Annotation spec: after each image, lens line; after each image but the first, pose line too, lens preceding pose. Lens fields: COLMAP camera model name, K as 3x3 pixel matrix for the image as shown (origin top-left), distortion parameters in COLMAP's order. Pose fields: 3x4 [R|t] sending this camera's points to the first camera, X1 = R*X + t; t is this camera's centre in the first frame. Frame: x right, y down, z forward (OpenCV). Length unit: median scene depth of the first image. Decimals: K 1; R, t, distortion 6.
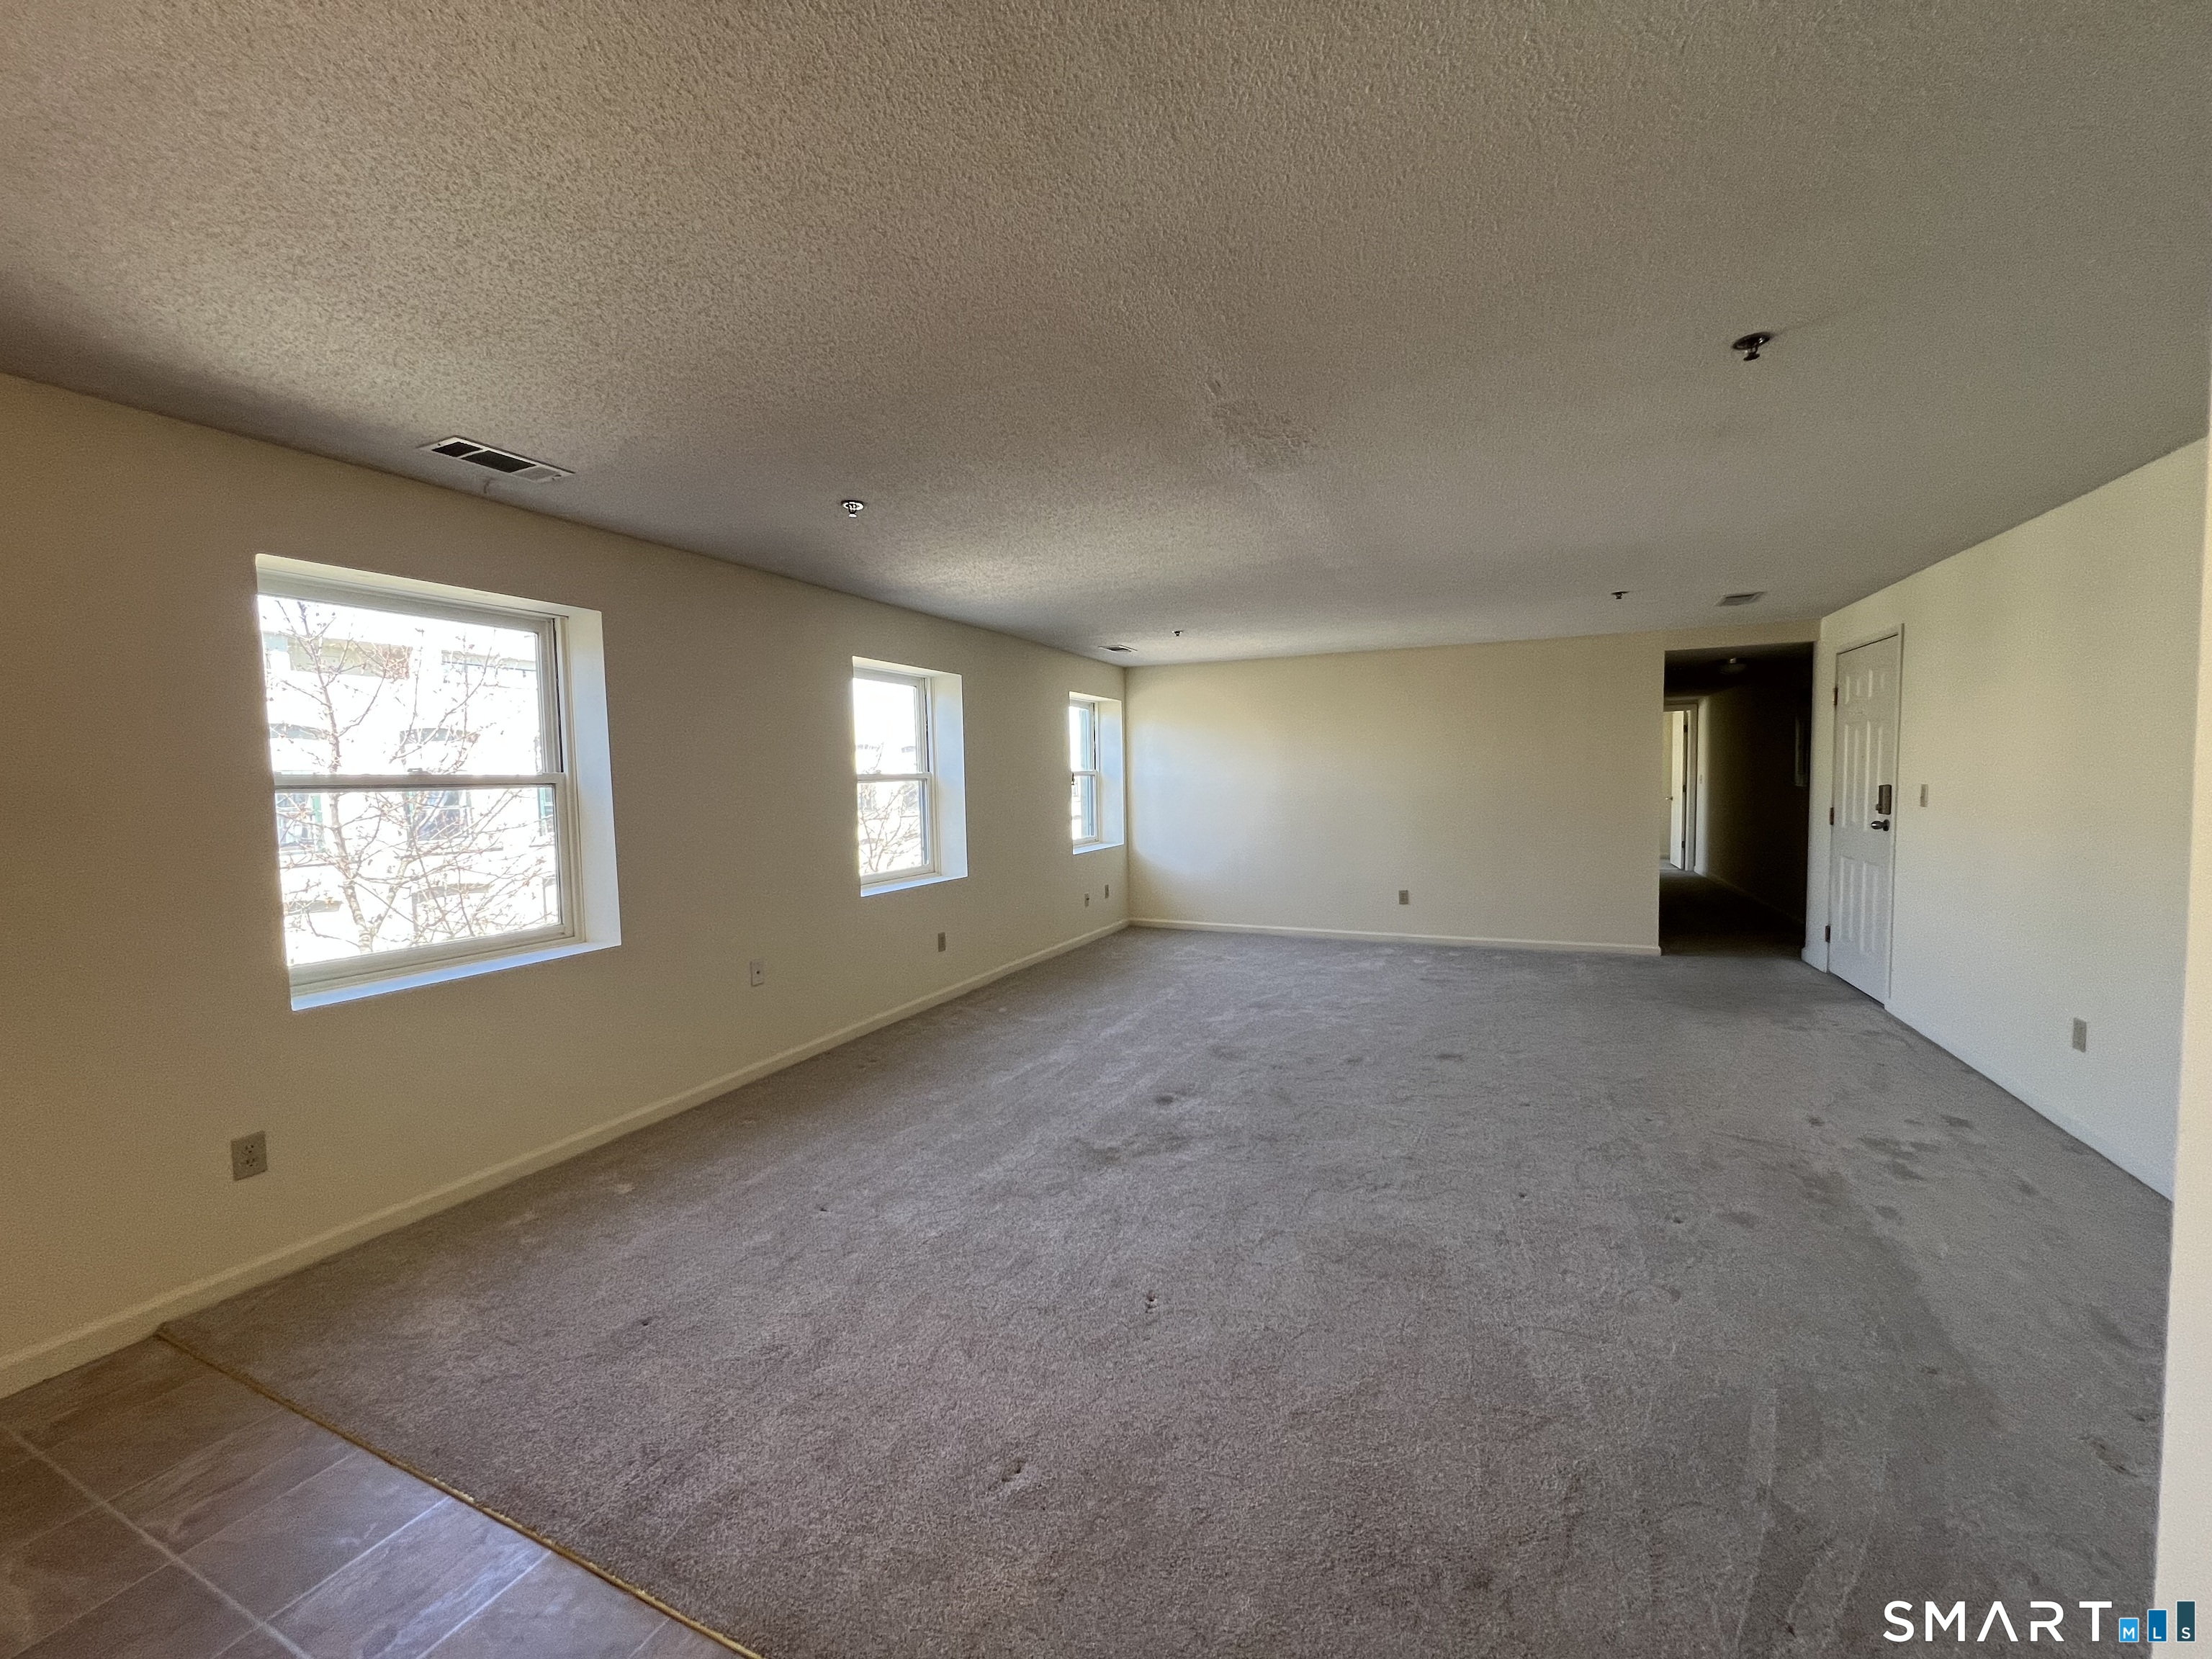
lens RADIAL K [[879.2, 0, 1101.5], [0, 879.2, 827.8], [0, 0, 1]] dist [0.000613, 0.000151]
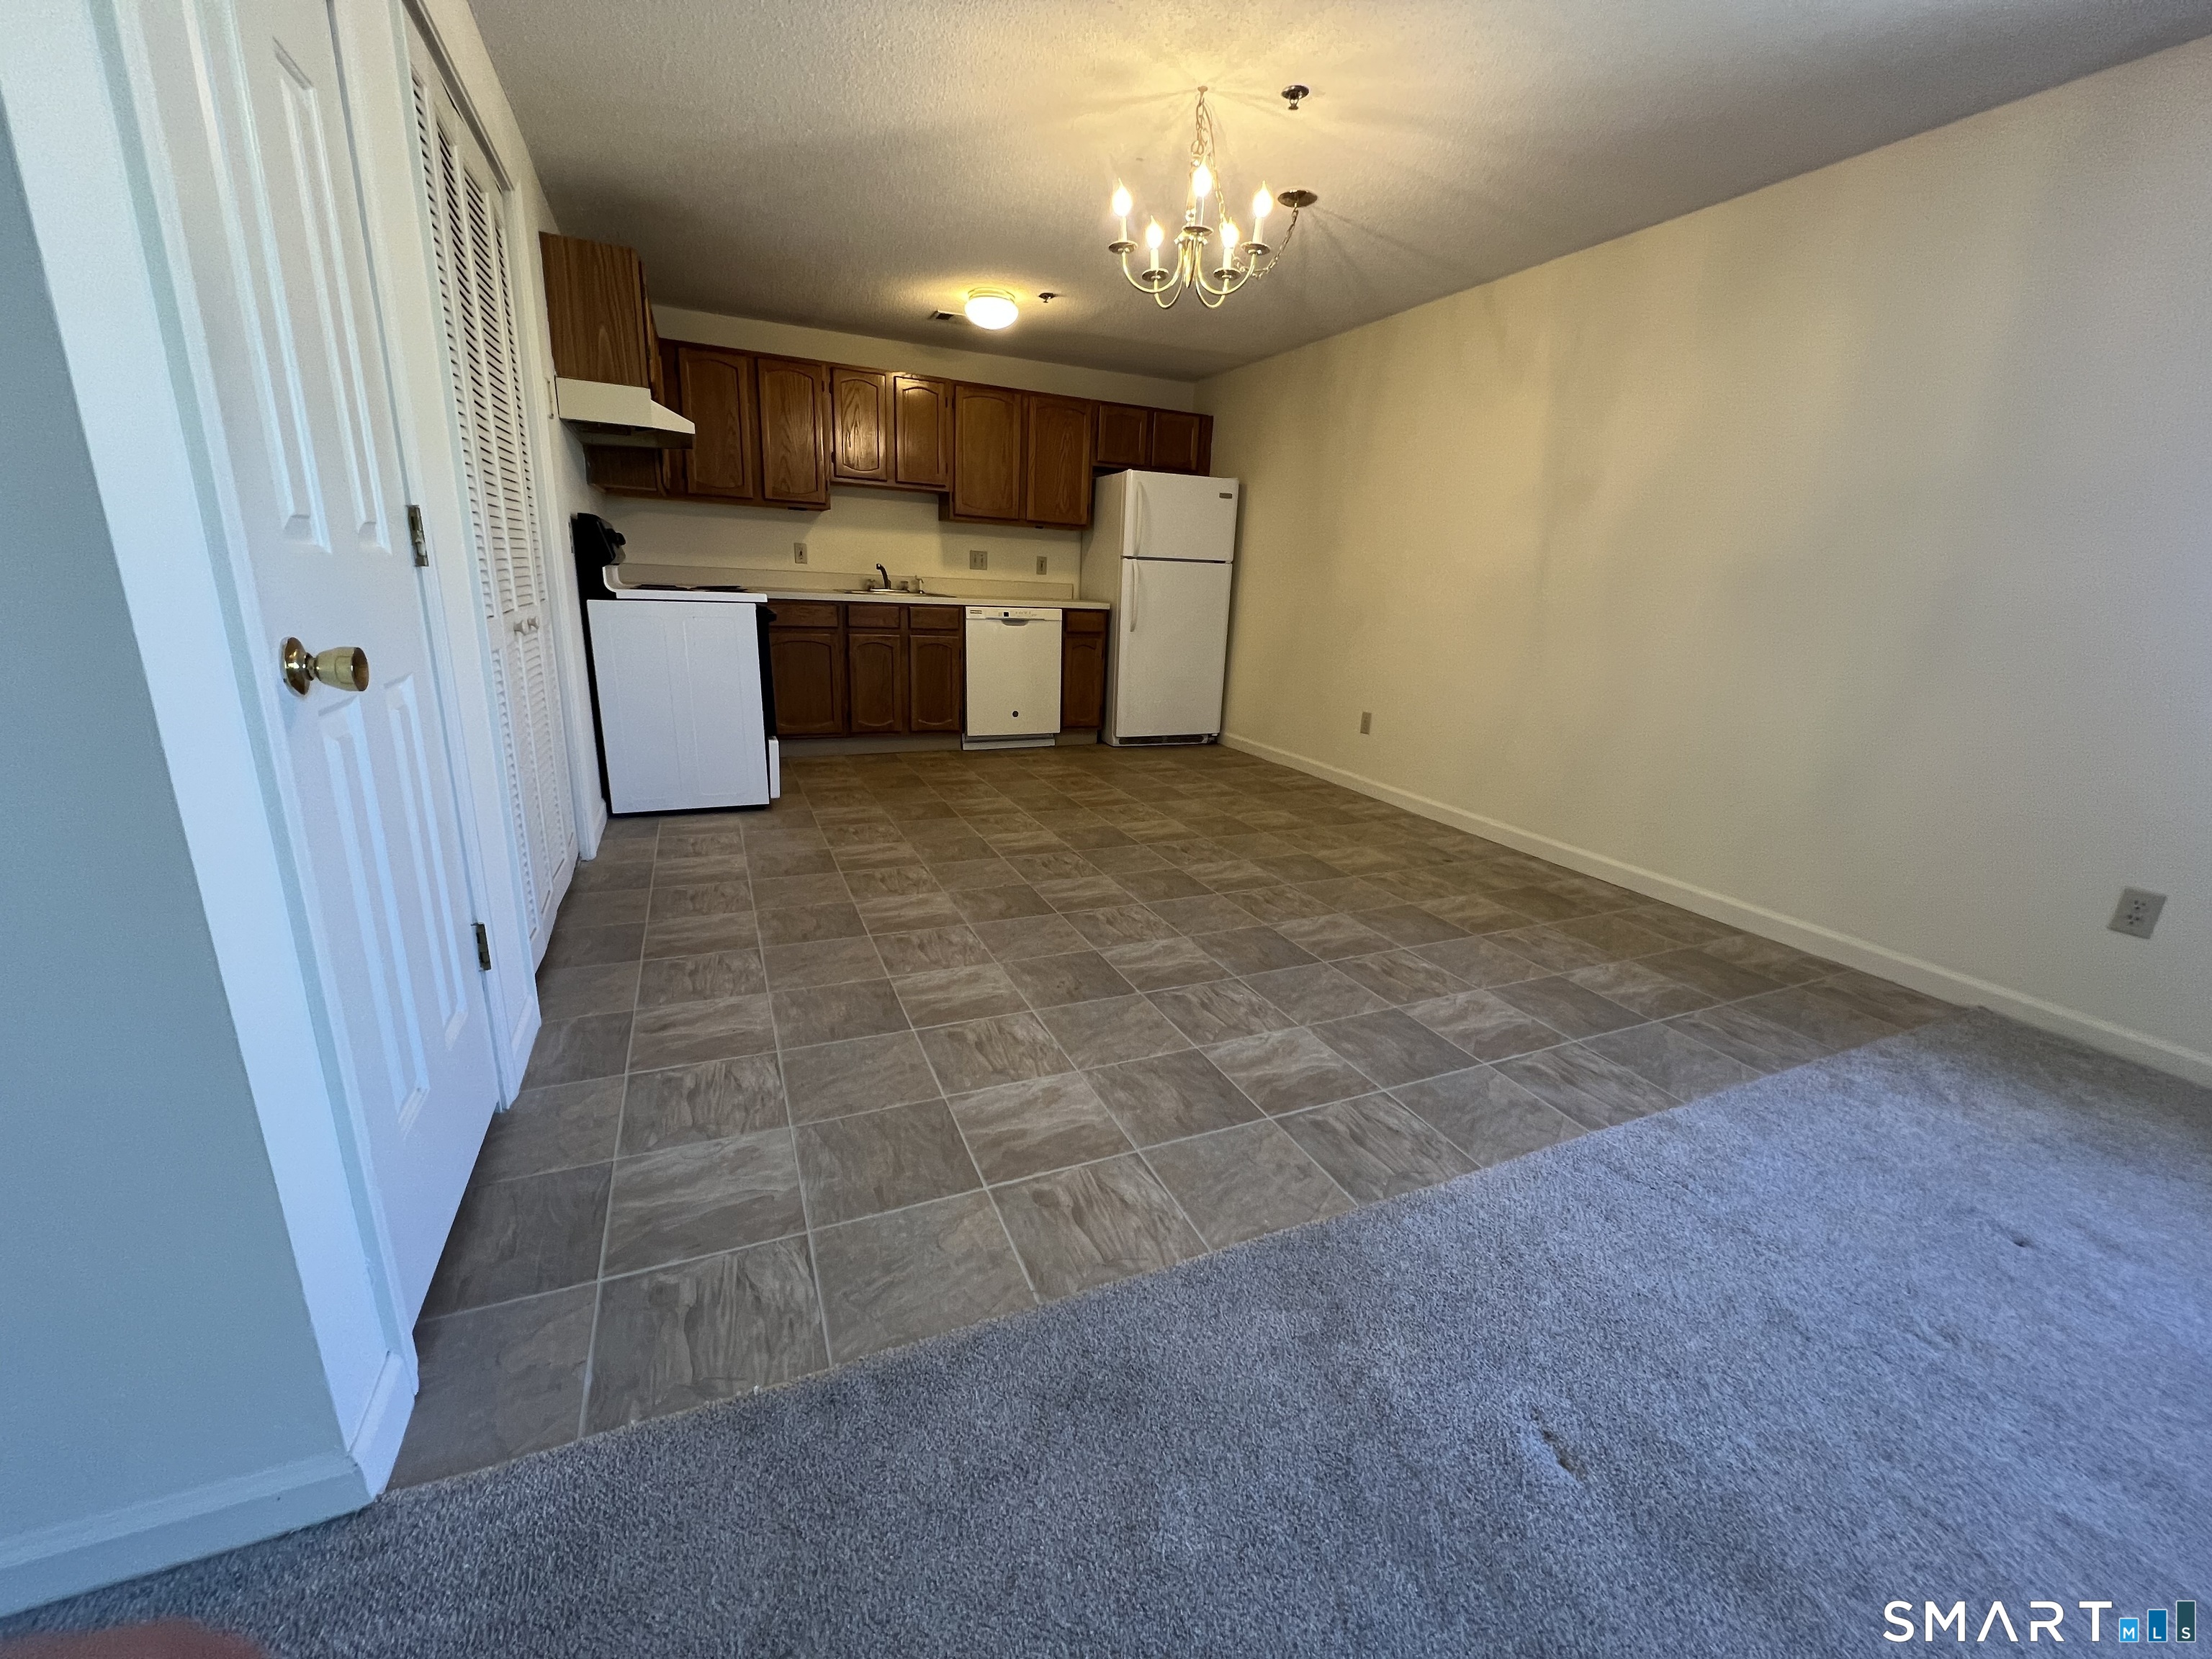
lens RADIAL K [[879.2, 0, 1102.1], [0, 879.2, 831.2], [0, 0, 1]] dist [0.000613, 0.000151]
pose [[-0.657747, 0.194256, -0.727759, 0.240392], [-0.080537, 0.942498, 0.324364, 0.058695], [0.748921, 0.271961, -0.604281, 0.484291]]
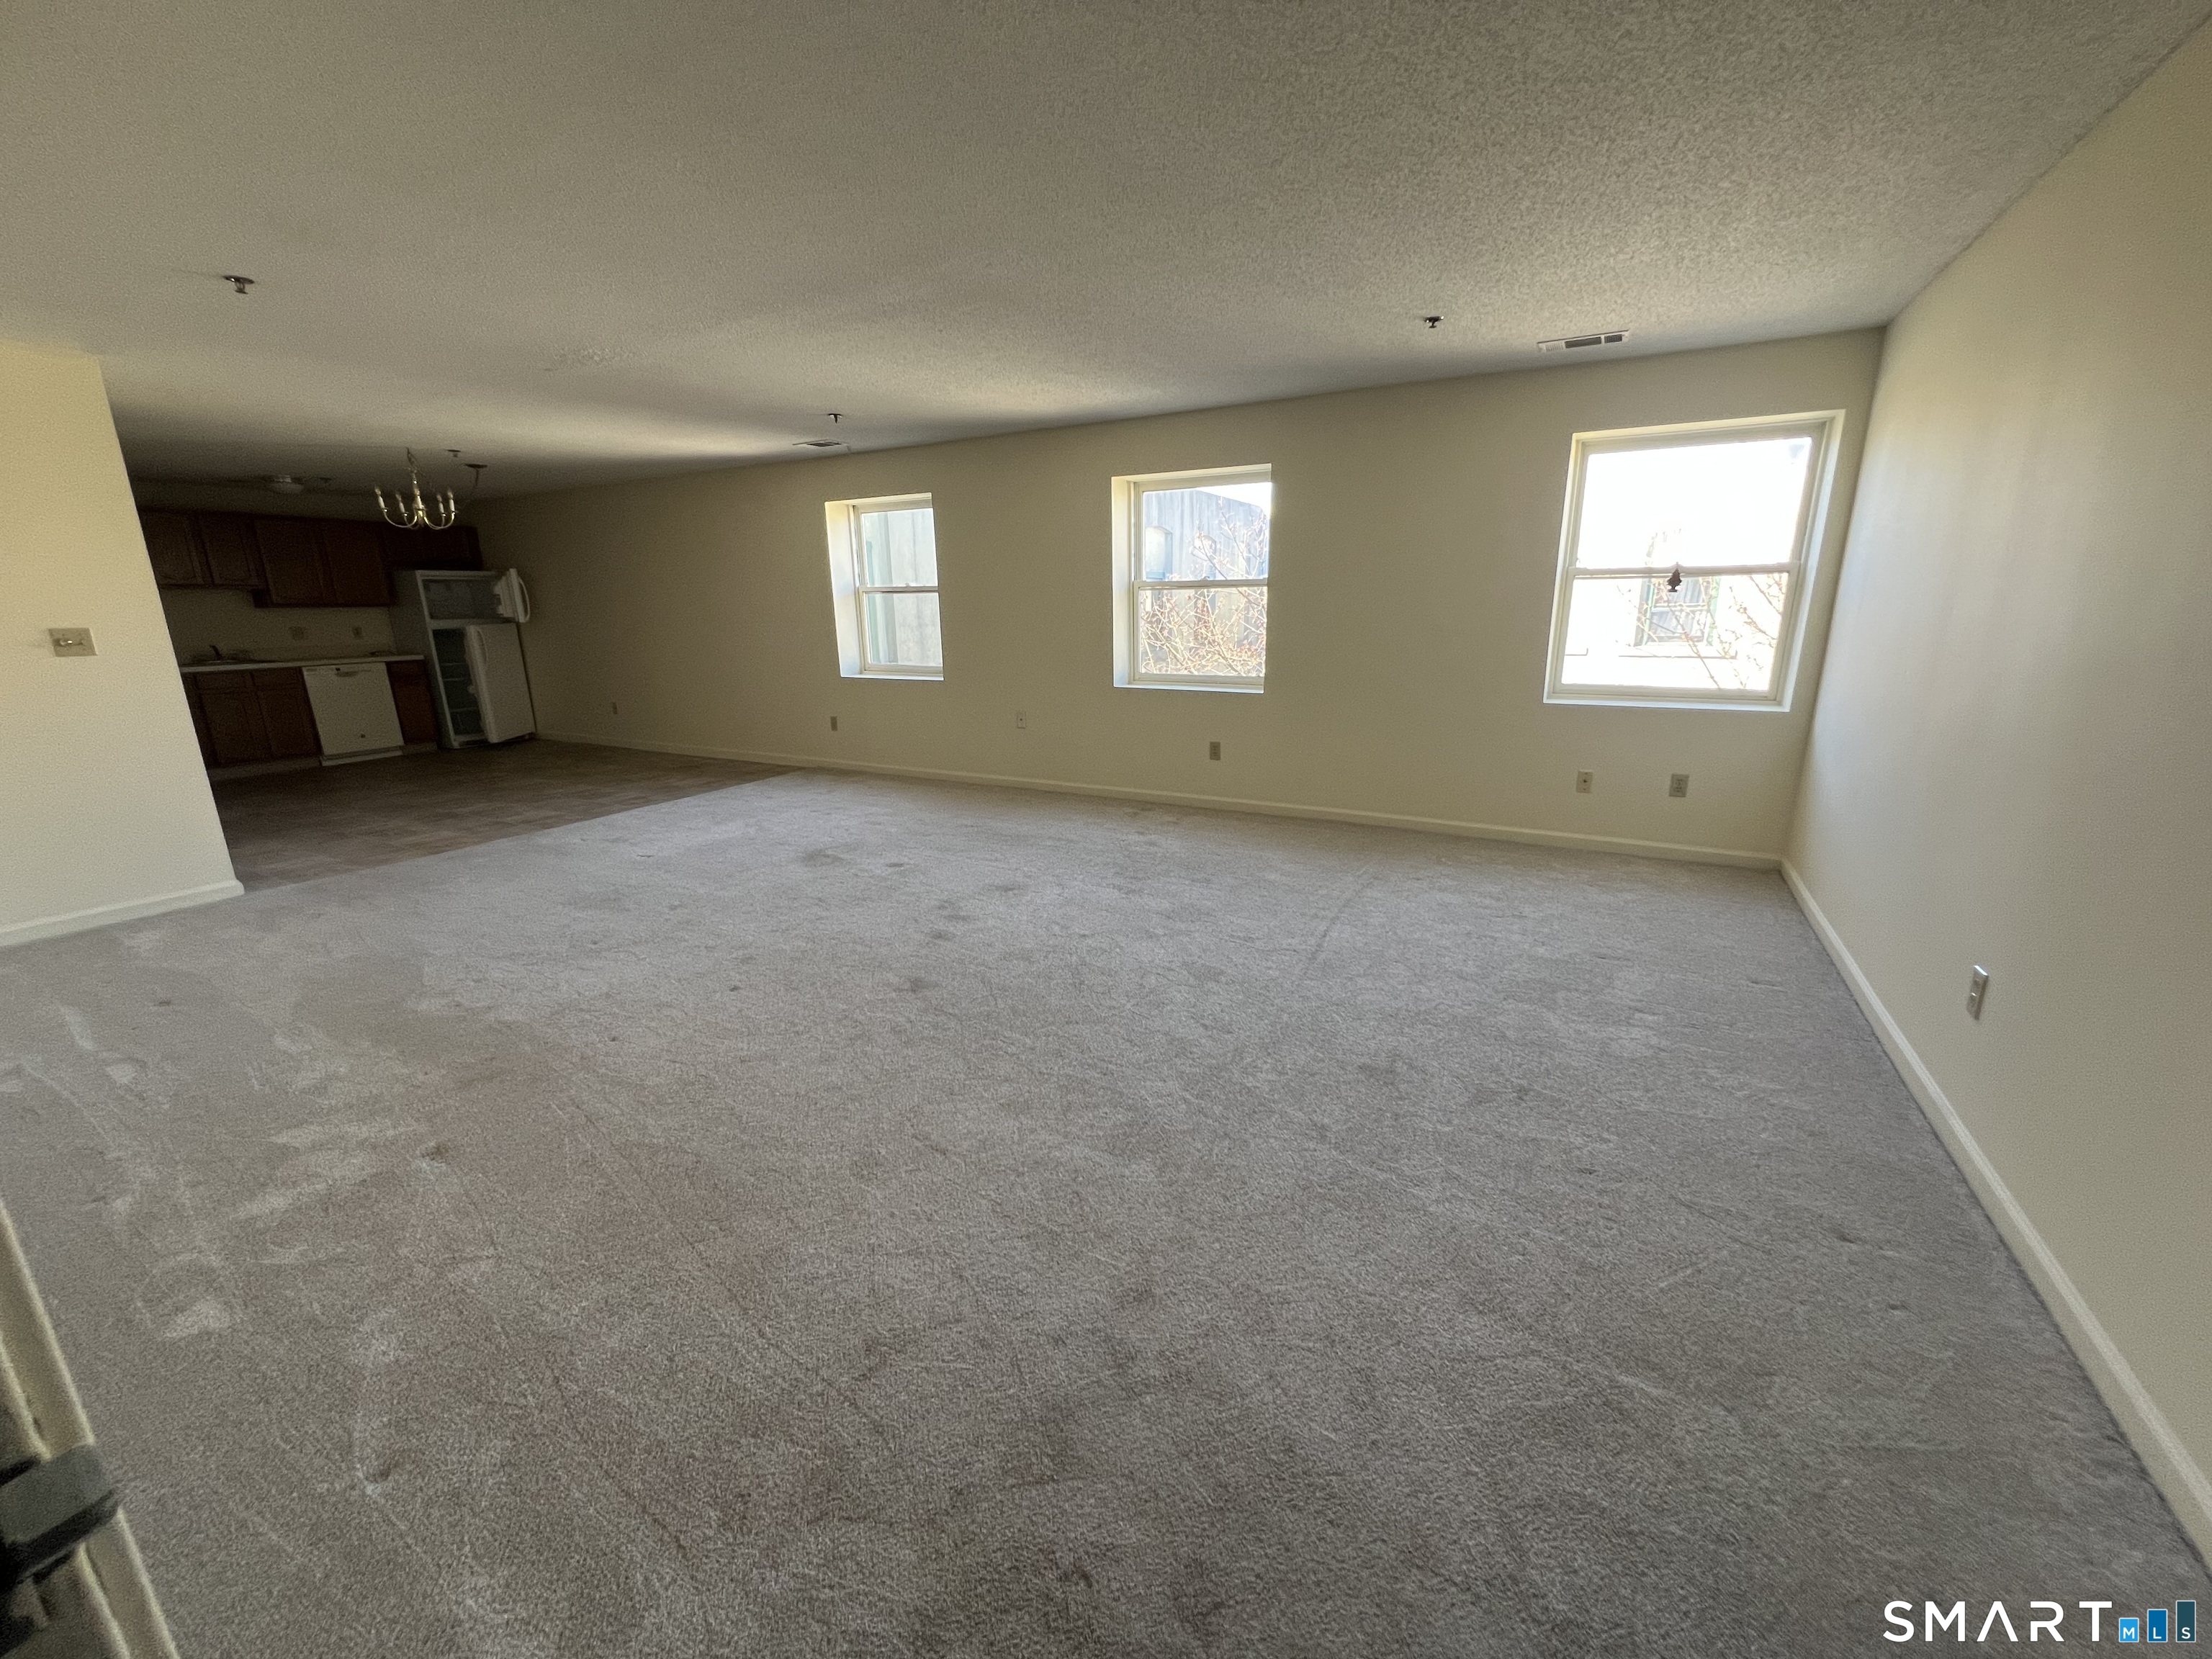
lens RADIAL K [[879.2, 0, 1112.6], [0, 879.2, 831.9], [0, 0, 1]] dist [0.000613, 0.000151]
pose [[-0.074018, 0.267556, -0.960695, 1.237480], [-0.041788, 0.961659, 0.271044, -0.074322], [0.996381, 0.060208, -0.060000, 1.419885]]
